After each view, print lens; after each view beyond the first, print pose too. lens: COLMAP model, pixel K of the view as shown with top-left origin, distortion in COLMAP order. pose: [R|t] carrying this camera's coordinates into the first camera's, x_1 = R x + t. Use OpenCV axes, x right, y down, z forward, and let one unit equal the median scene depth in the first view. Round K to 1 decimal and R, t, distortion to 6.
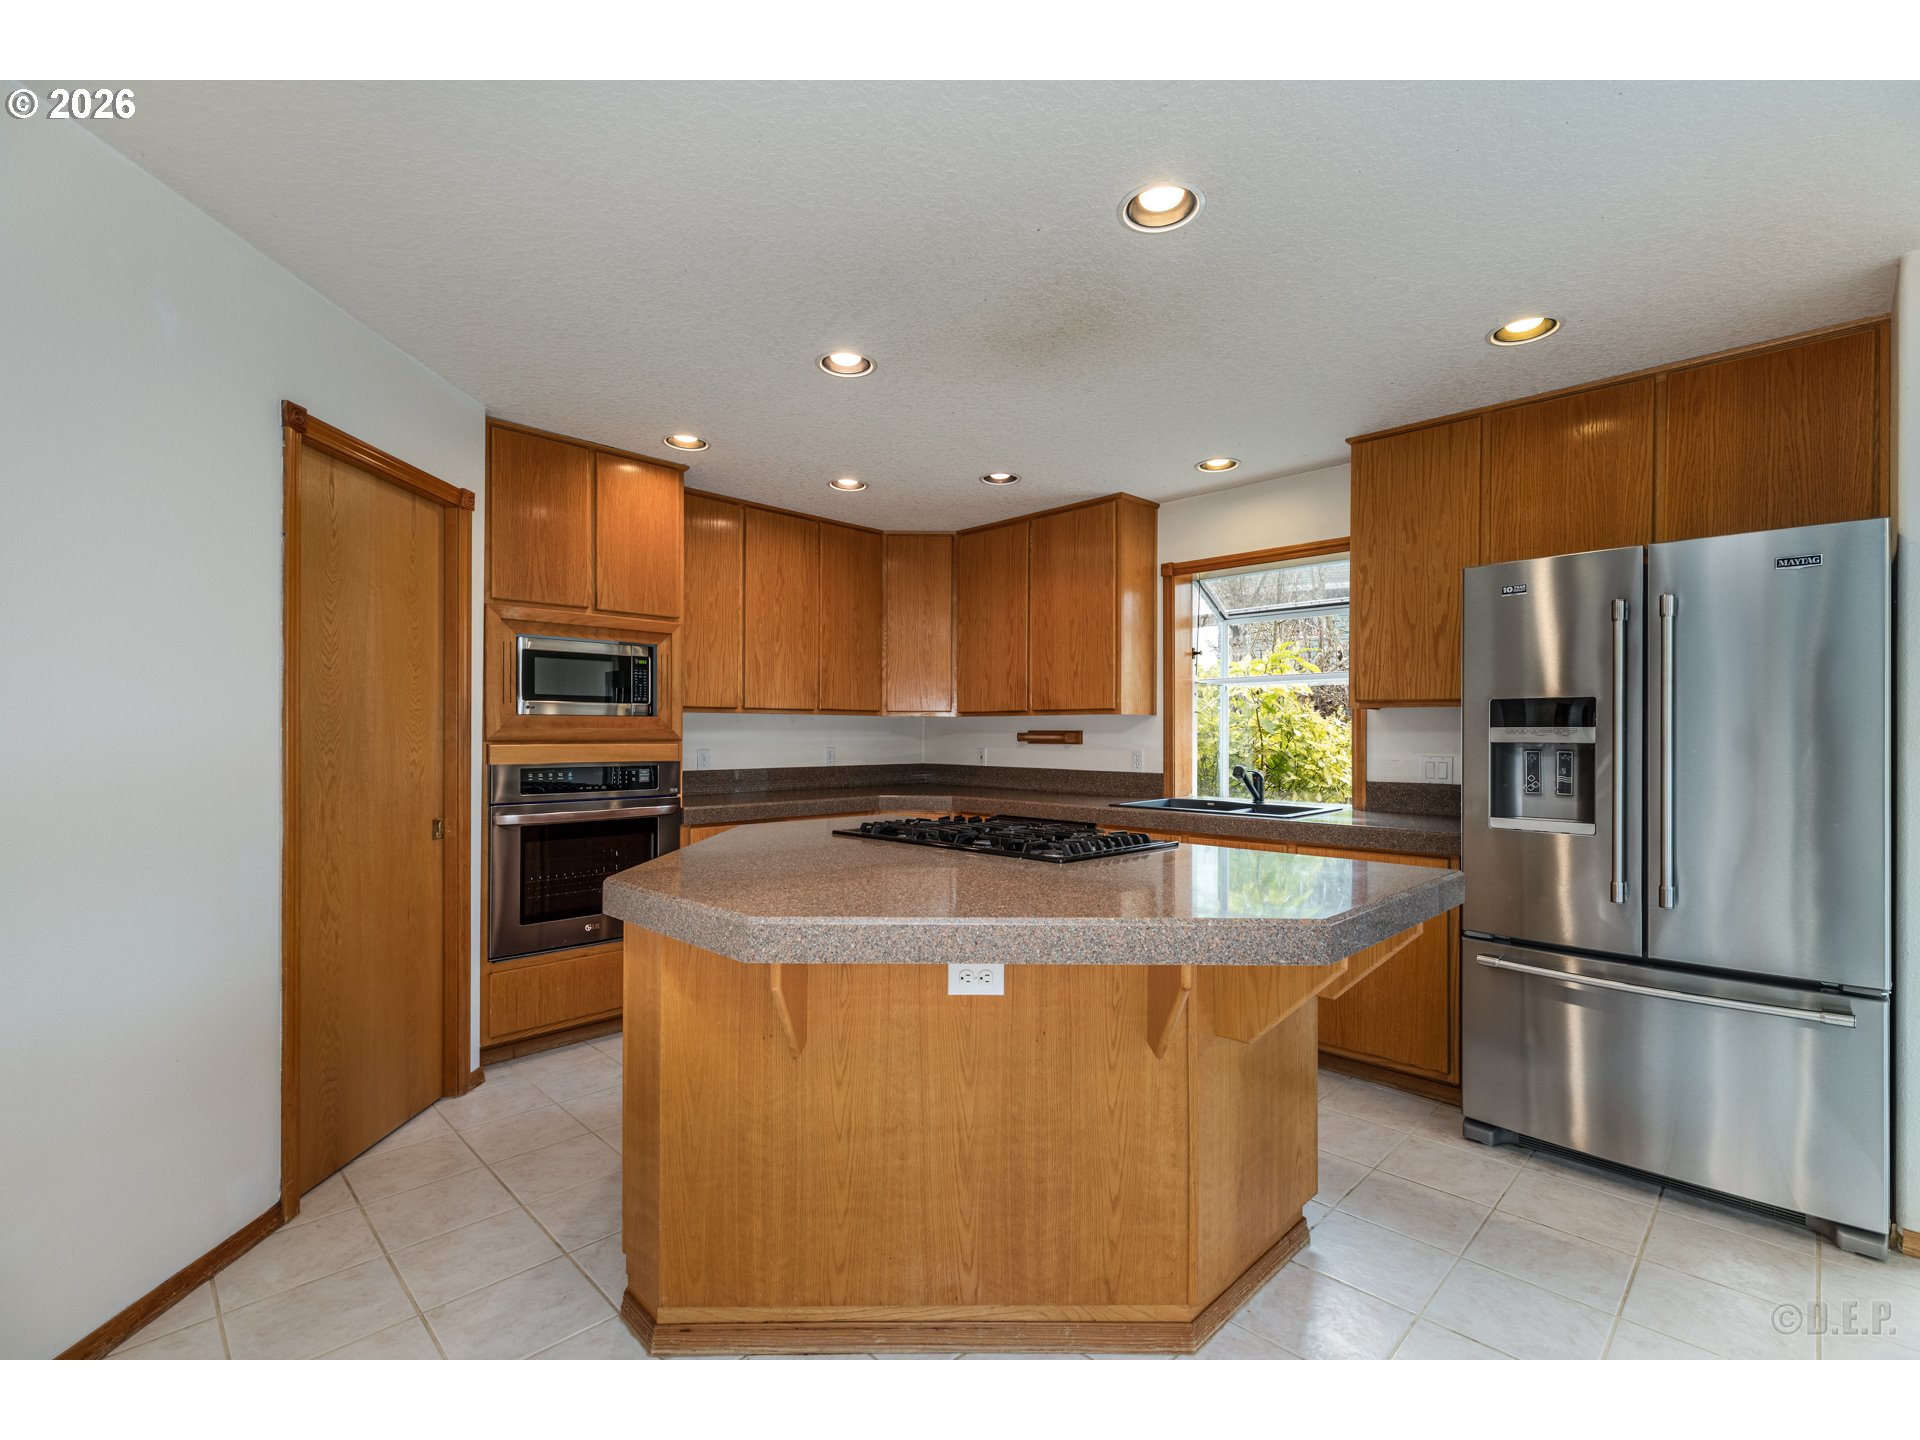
lens RADIAL K [[873.0, 0, 967.5], [0, 873.0, 730.7], [0, 0, 1]] dist [0.012125, -0.000081]
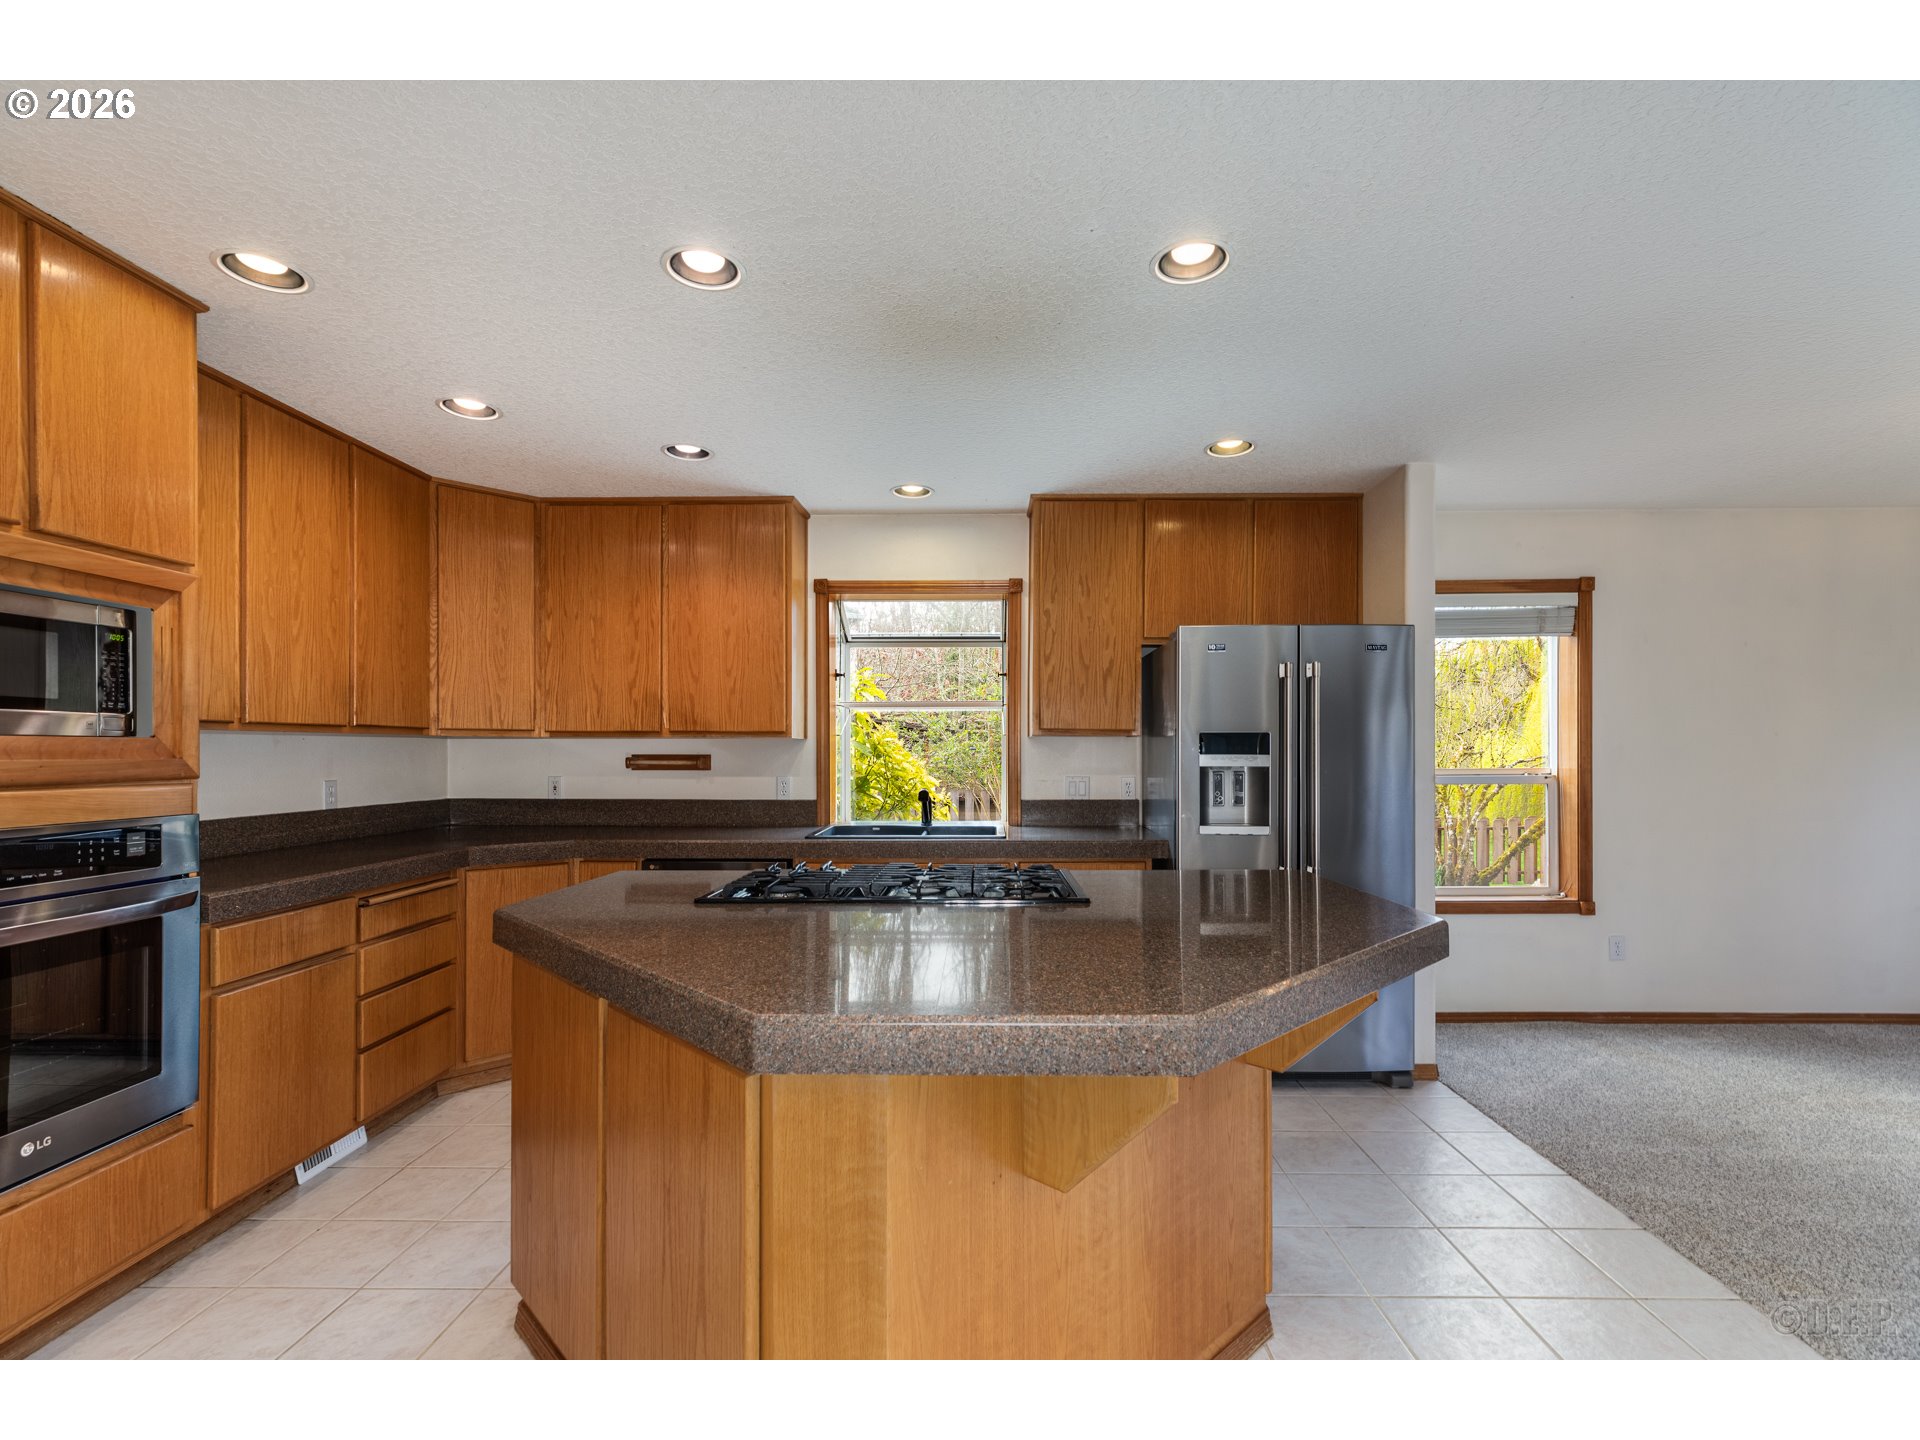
lens RADIAL K [[873.0, 0, 991.8], [0, 873.0, 753.2], [0, 0, 1]] dist [0.012125, -0.000081]
pose [[0.722606, -0.003981, 0.691248, -0.359034], [-0.001166, 0.999975, 0.006977, -0.010539], [-0.691259, -0.005848, 0.722584, 0.219864]]
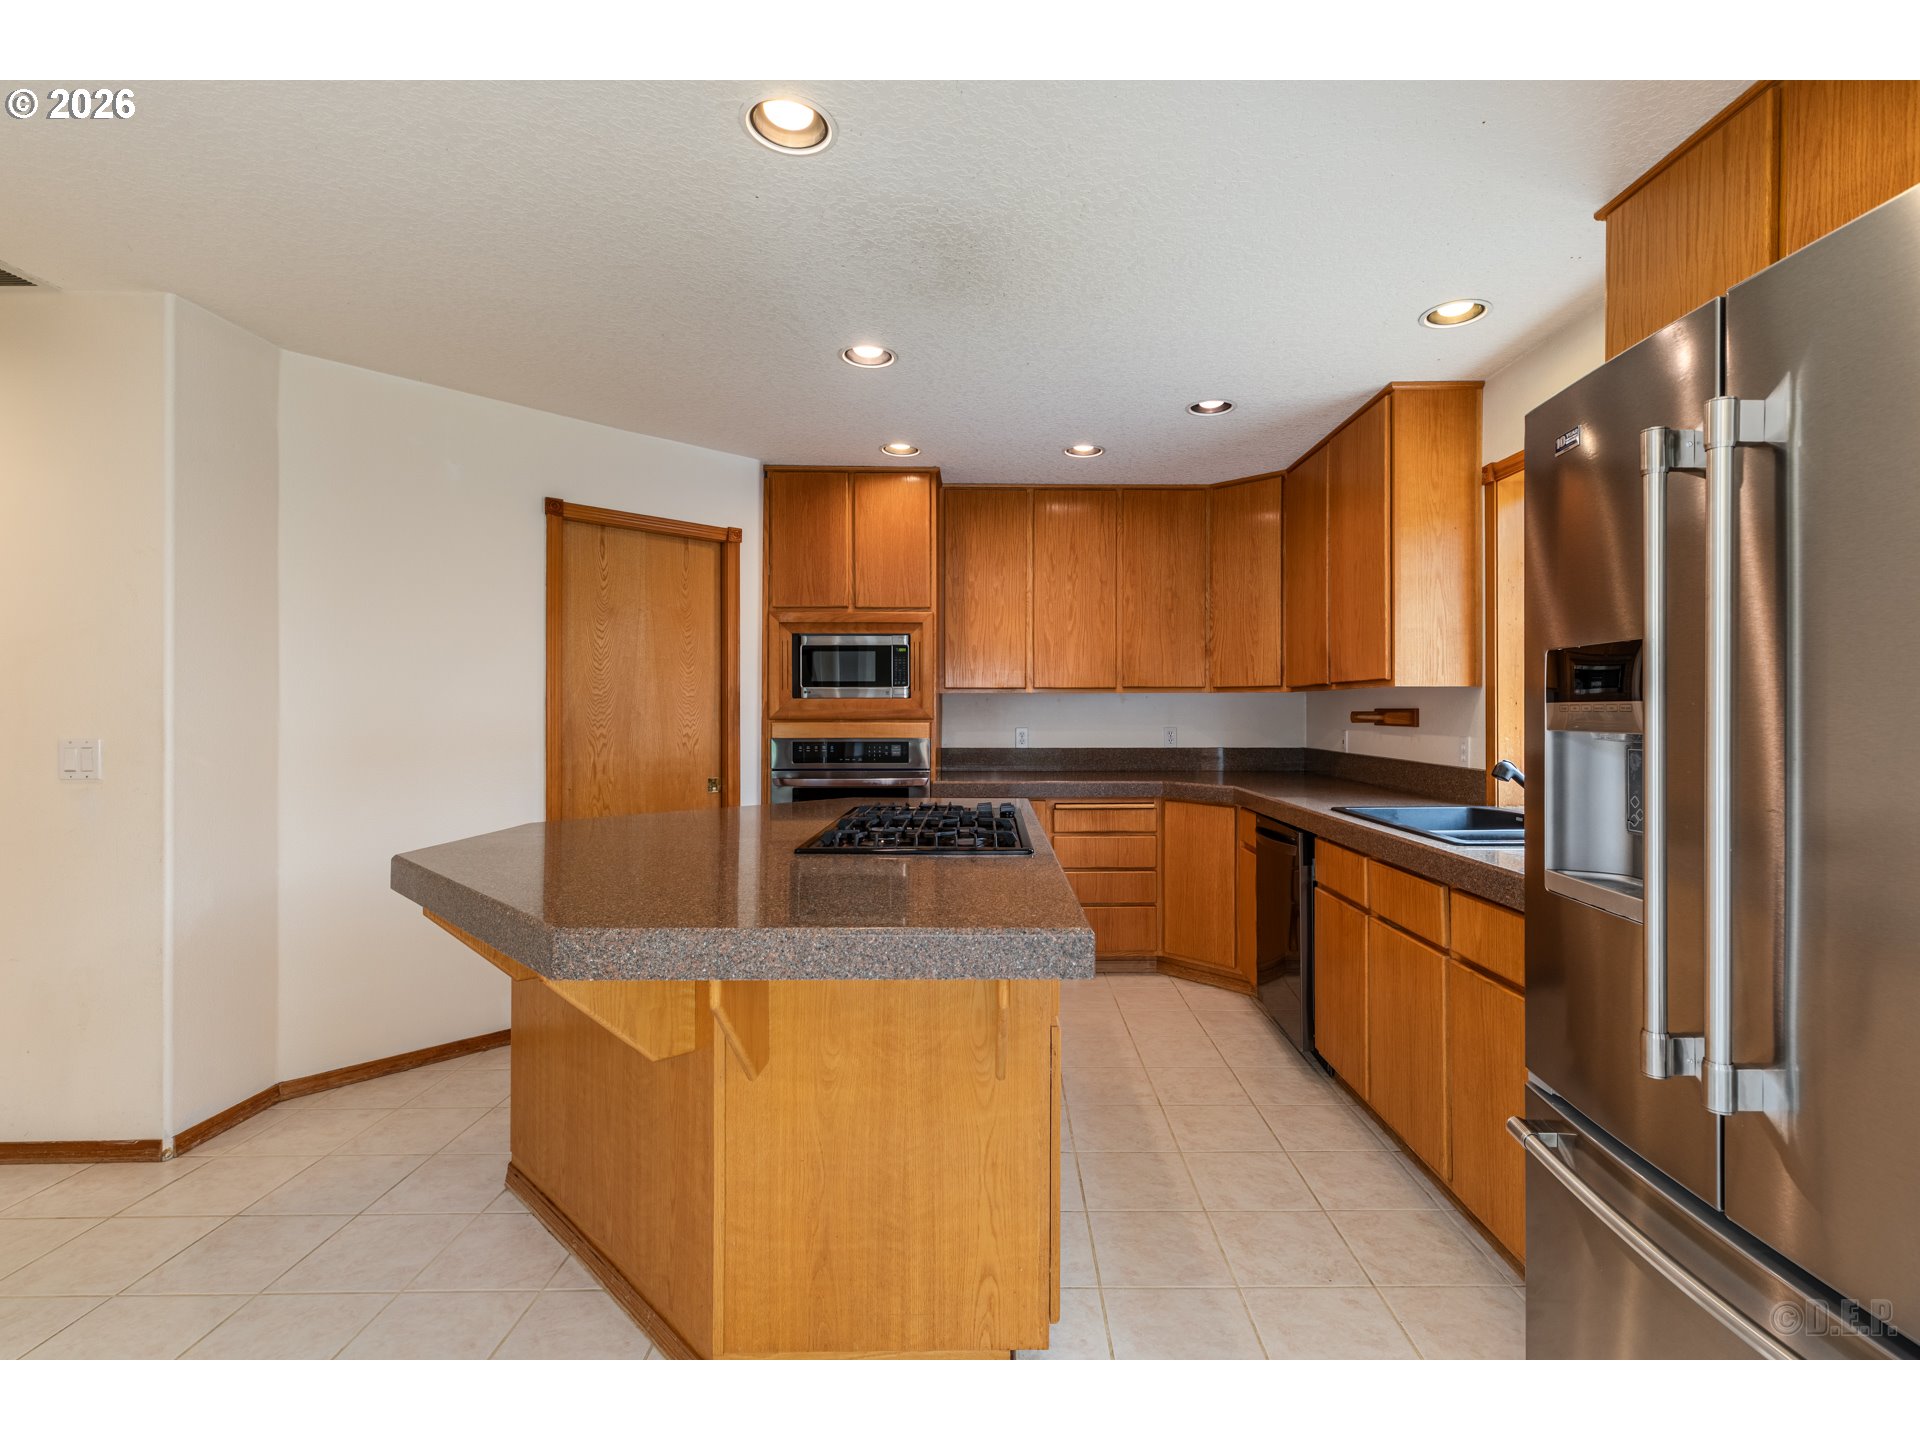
lens RADIAL K [[873.0, 0, 955.9], [0, 873.0, 707.2], [0, 0, 1]] dist [0.012125, -0.000081]
pose [[0.715784, -0.003396, -0.698313, 0.466085], [0.005000, 0.999987, 0.000263, -0.004417], [0.698304, -0.003680, 0.715792, 0.241252]]
